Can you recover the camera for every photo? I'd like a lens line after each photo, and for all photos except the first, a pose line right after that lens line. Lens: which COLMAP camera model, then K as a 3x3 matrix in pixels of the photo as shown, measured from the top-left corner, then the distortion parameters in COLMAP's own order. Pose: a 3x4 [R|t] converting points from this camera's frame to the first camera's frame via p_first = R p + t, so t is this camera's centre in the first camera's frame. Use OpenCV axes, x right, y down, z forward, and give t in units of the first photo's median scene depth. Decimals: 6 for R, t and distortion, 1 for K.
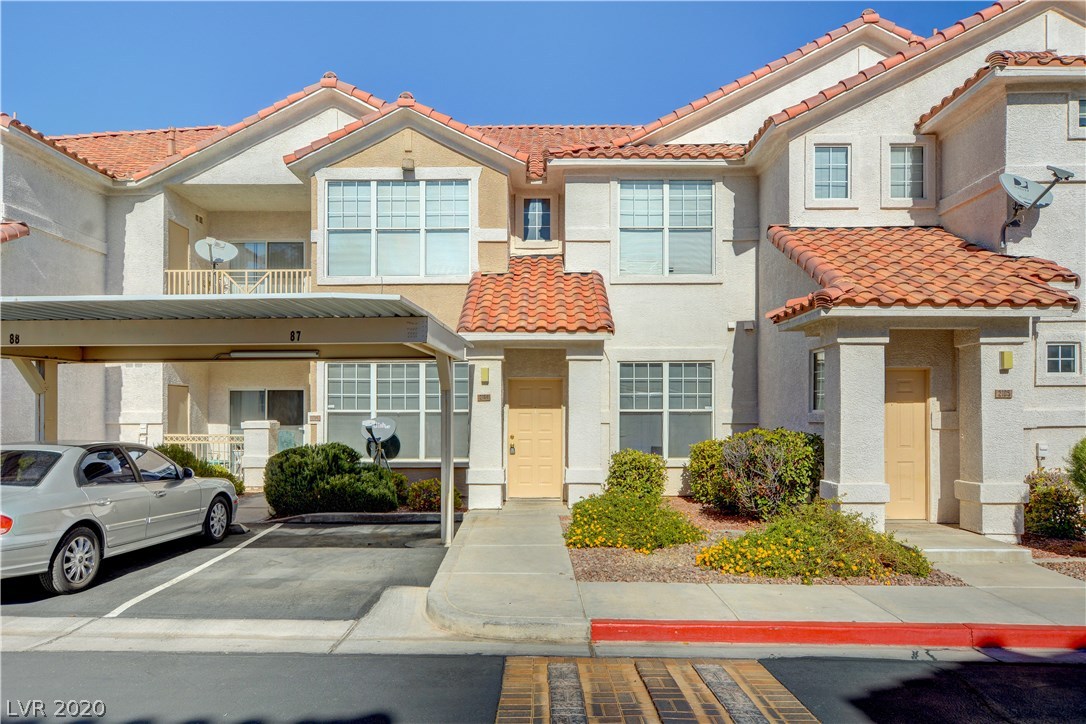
lens RADIAL K [[747.9, 0, 533.4], [0, 747.9, 410.2], [0, 0, 1]] dist [0.003072, 0.003748]
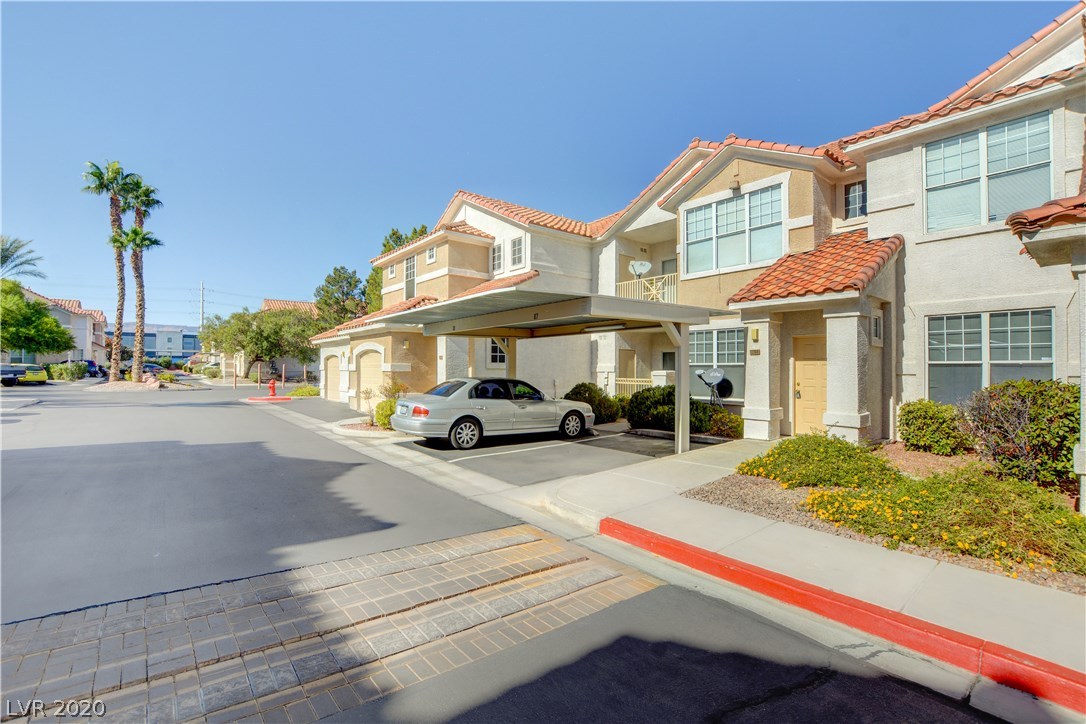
lens RADIAL K [[479.8, 0, 537.8], [0, 479.8, 363.8], [0, 0, 1]] dist [-0.018812, 0.000920]
pose [[0.646880, -0.003291, -0.762585, 0.270773], [-0.002481, 0.999976, -0.006420, 0.007824], [0.762588, 0.006045, 0.646857, 0.157081]]
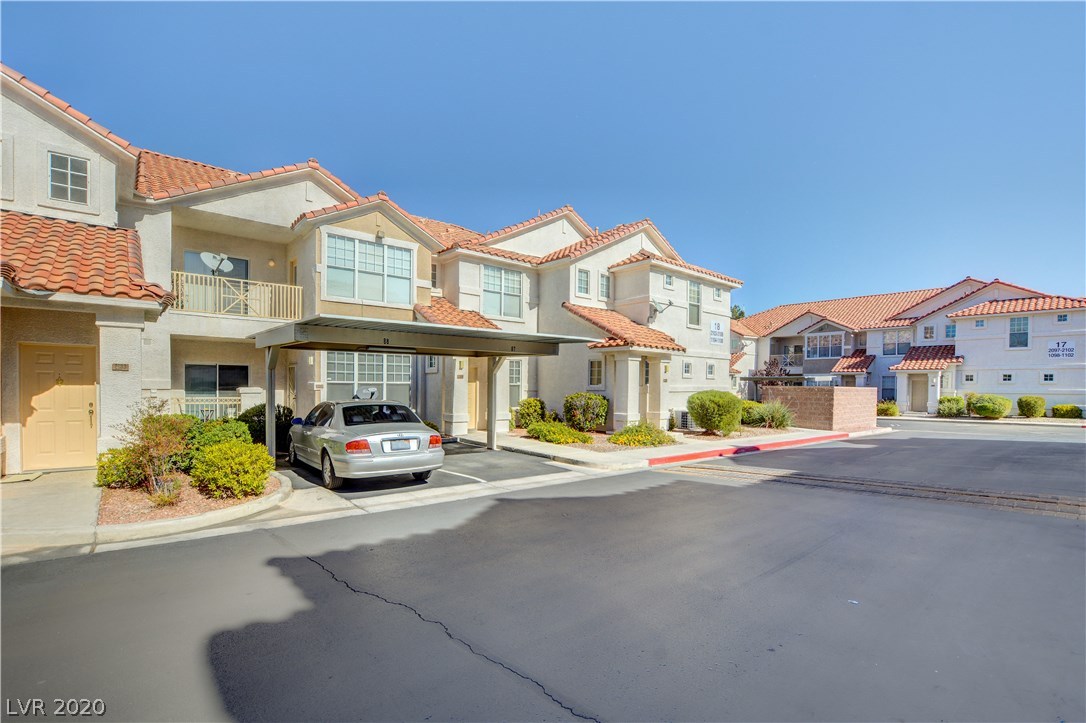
lens RADIAL K [[501.0, 0, 519.7], [0, 501.0, 395.9], [0, 0, 1]] dist [-0.014213, 0.000056]
pose [[0.767607, -0.003406, 0.640911, -0.650421], [-0.014466, 0.999639, 0.022639, 0.001115], [-0.640757, -0.026649, 0.767281, -0.061548]]
